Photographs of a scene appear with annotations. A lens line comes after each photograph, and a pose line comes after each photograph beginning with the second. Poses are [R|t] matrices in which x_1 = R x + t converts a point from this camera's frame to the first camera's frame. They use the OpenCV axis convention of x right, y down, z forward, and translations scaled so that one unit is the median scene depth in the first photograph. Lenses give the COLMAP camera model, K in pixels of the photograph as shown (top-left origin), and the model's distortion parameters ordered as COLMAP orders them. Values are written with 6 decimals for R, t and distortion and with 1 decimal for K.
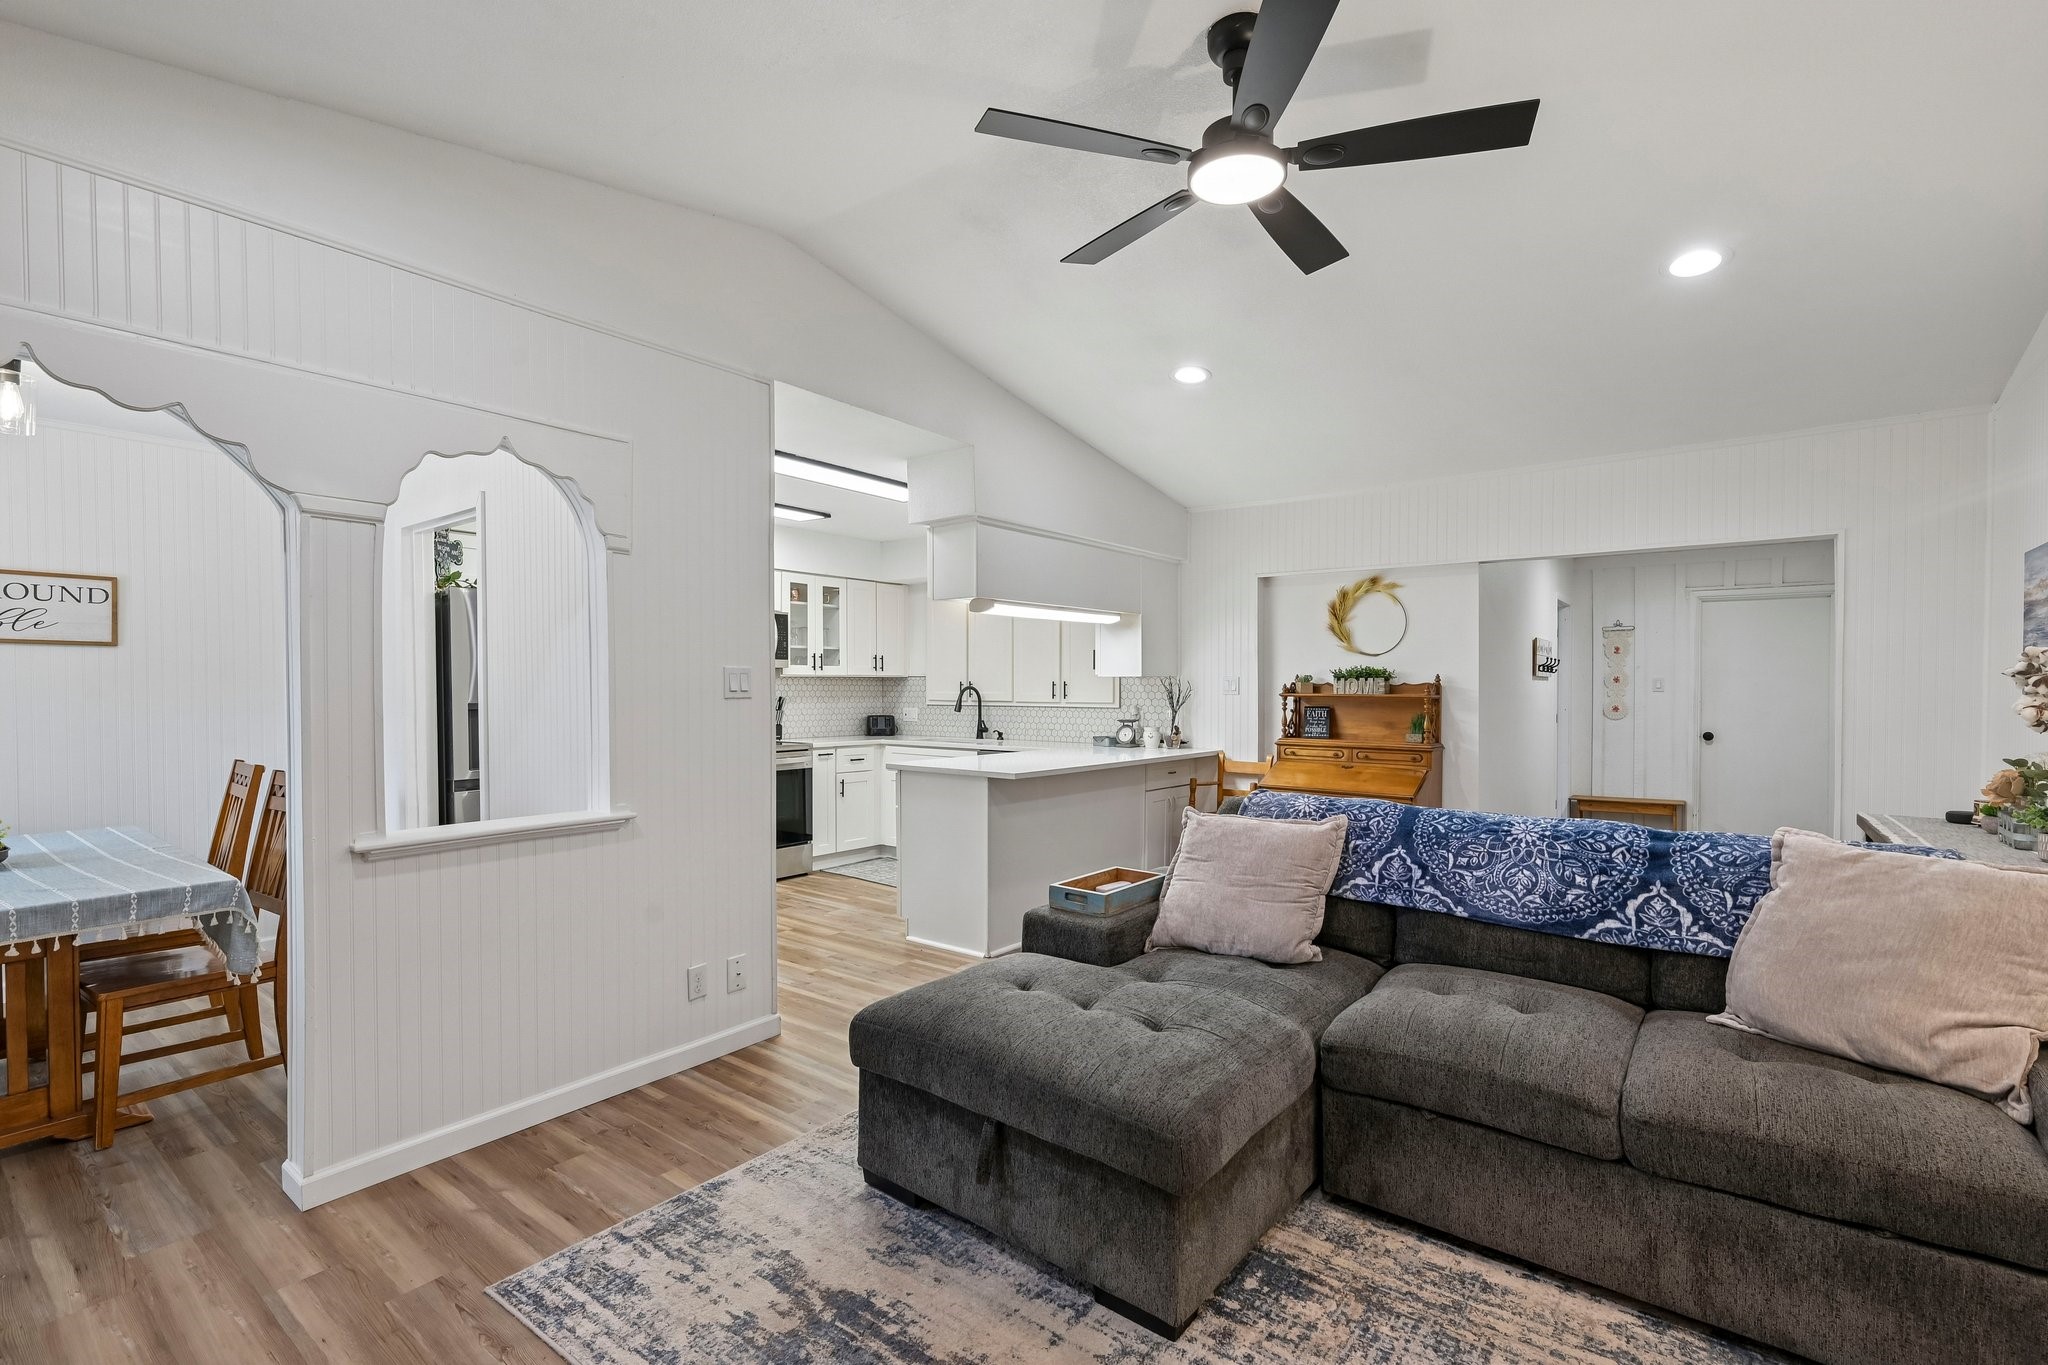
lens RADIAL K [[915.3, 0, 1028.7], [0, 915.3, 692.7], [0, 0, 1]] dist [0.000108, 0.000397]
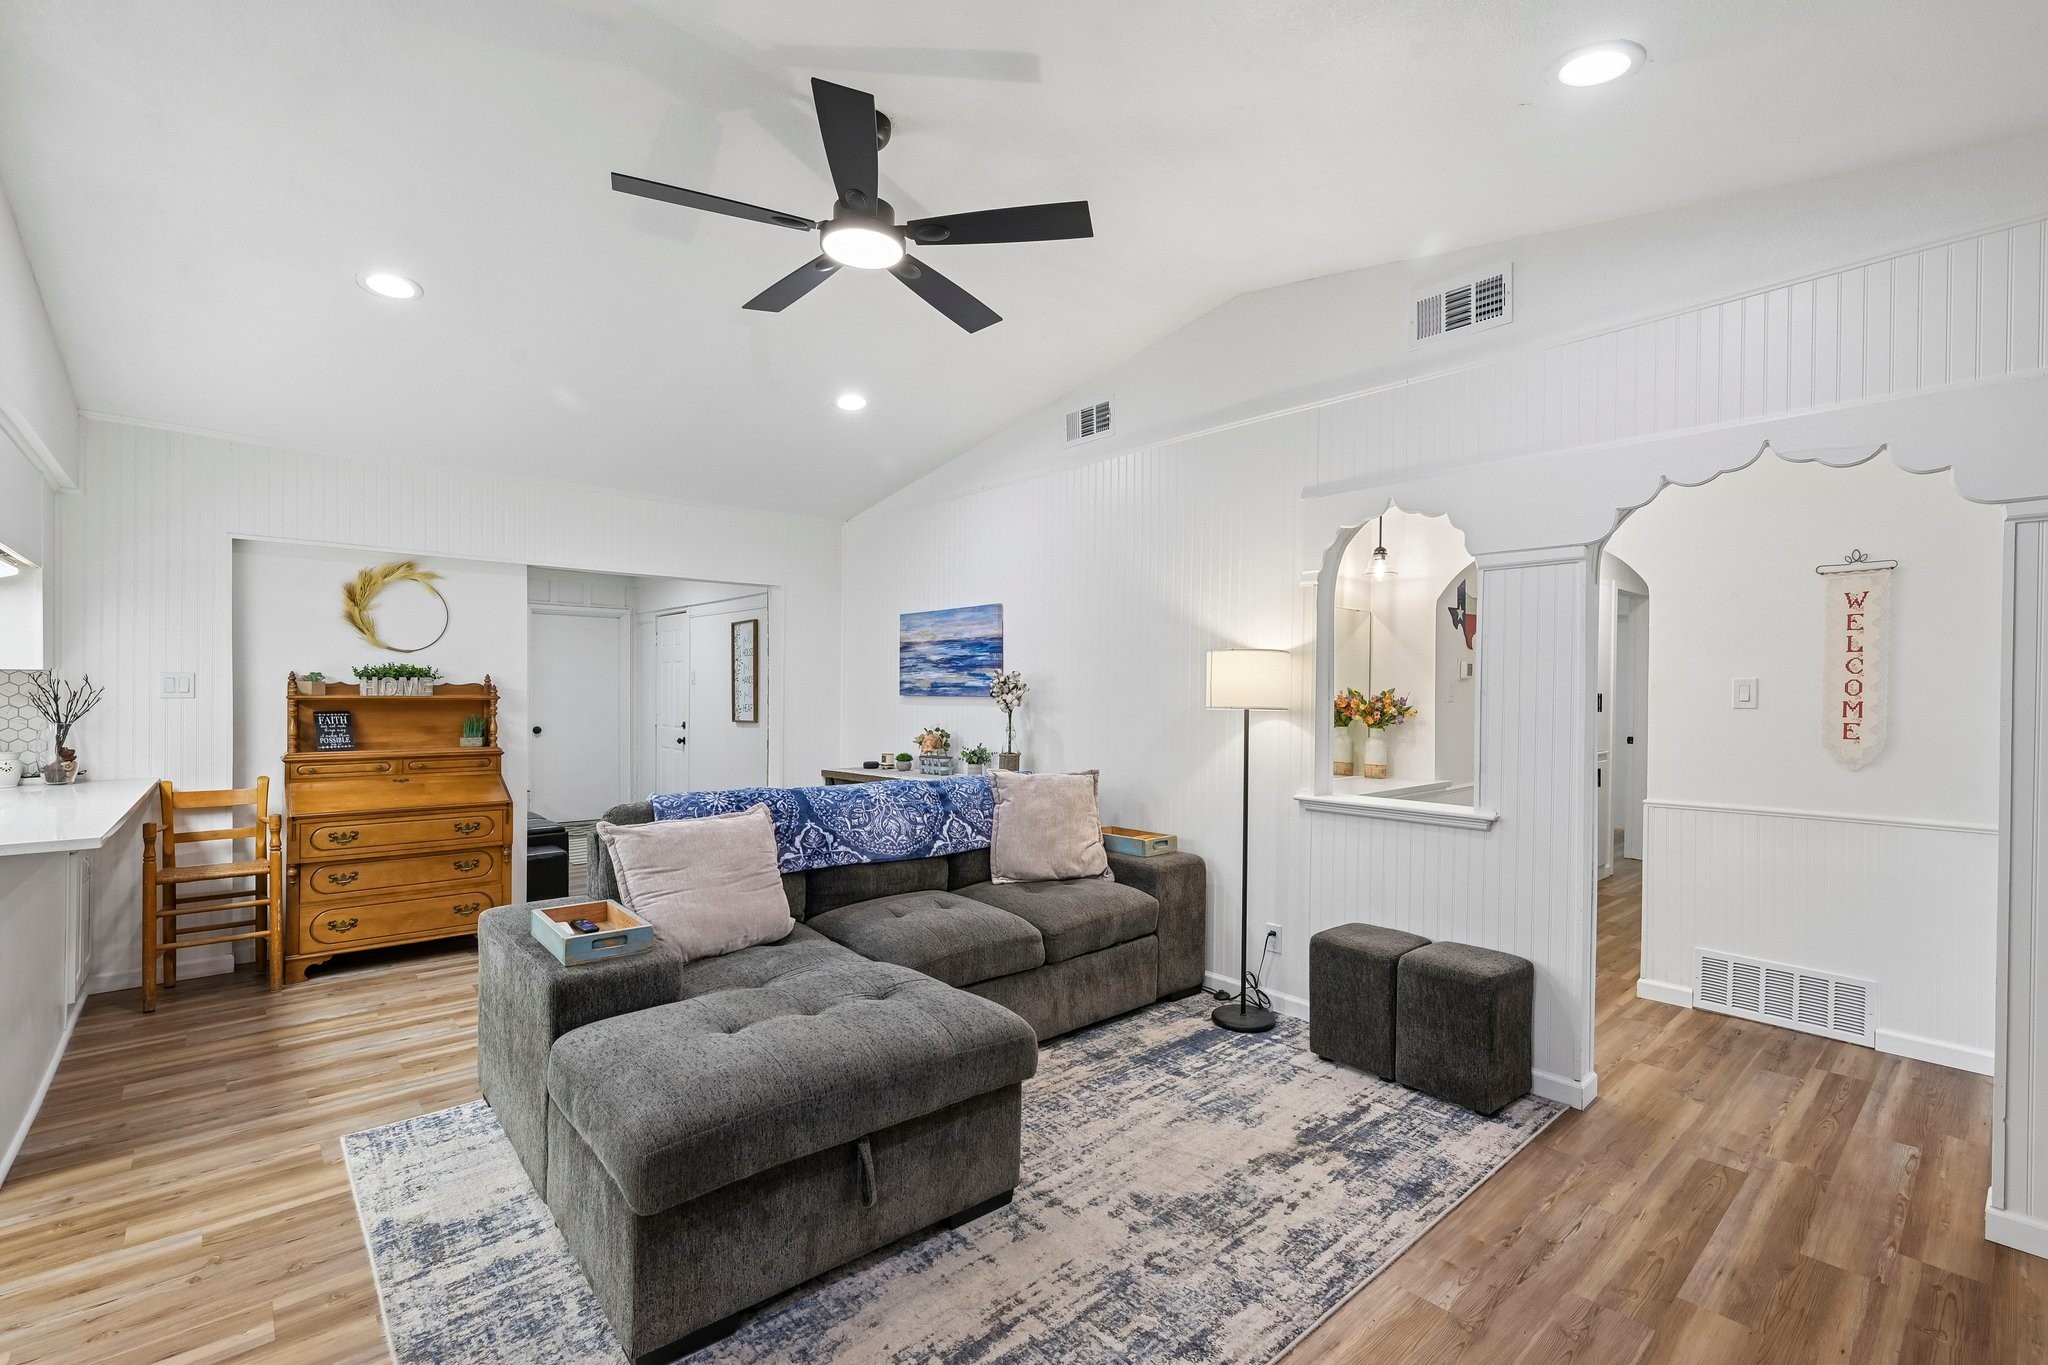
lens RADIAL K [[896.6, 0, 1029.5], [0, 896.6, 694.1], [0, 0, 1]] dist [-0.000529, -0.000152]
pose [[0.187034, -0.005920, 0.982336, -0.660452], [0.003039, 0.999981, 0.005447, -0.005195], [-0.982349, 0.001967, 0.187049, 0.457391]]
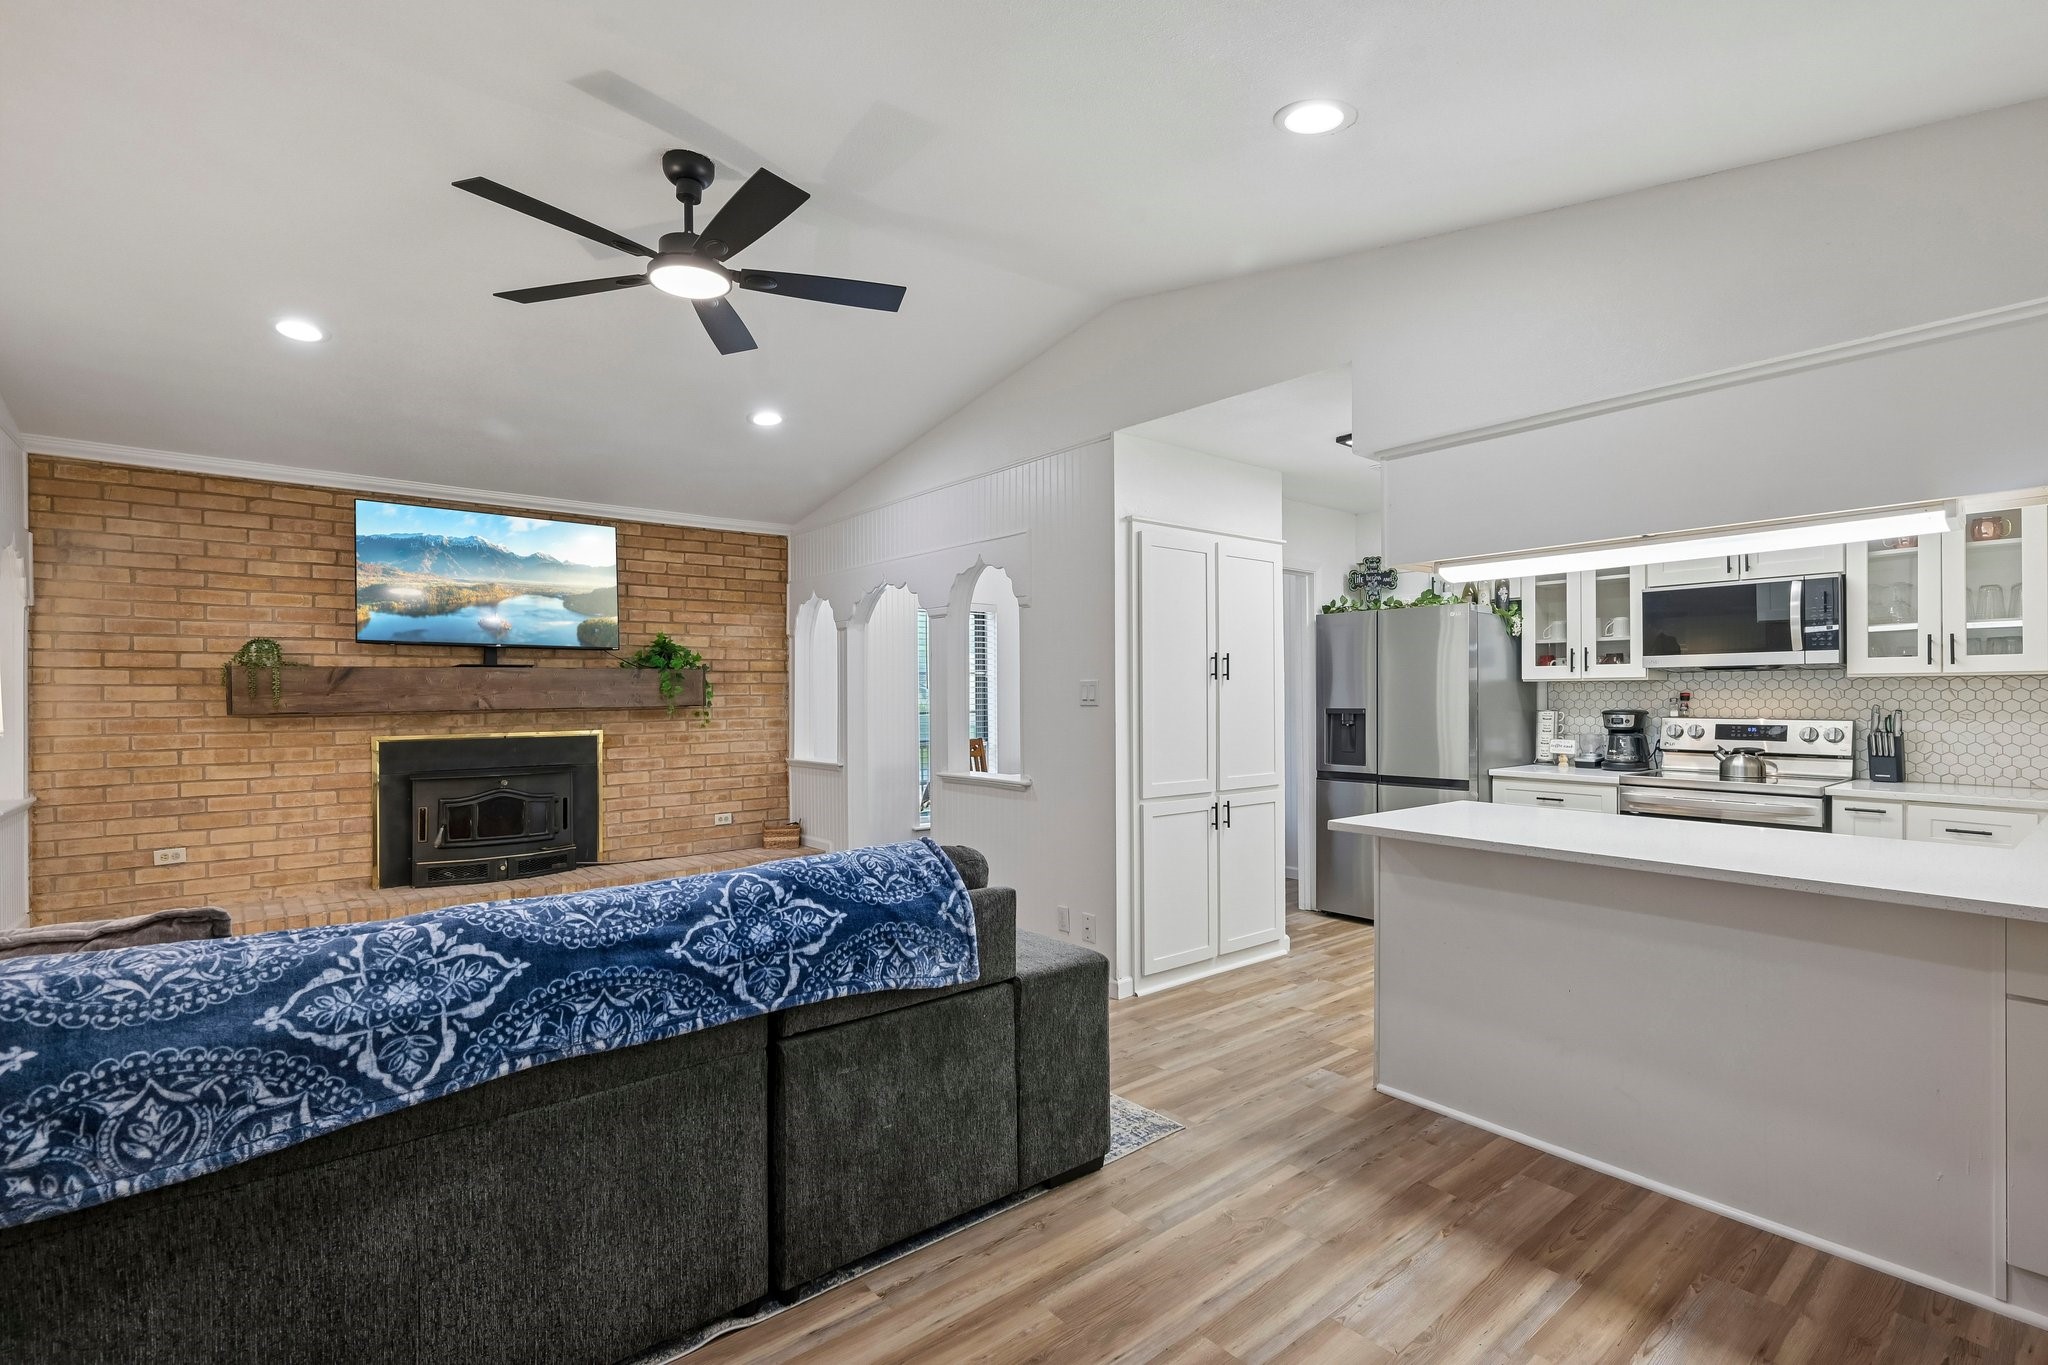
lens RADIAL K [[940.9, 0, 1020.2], [0, 940.9, 690.8], [0, 0, 1]] dist [0.002706, 0.000272]
pose [[-0.222938, -0.001688, -0.974831, 1.066575], [-0.002796, 0.999995, -0.001092, -0.014456], [0.974829, 0.002482, -0.222942, 1.342118]]
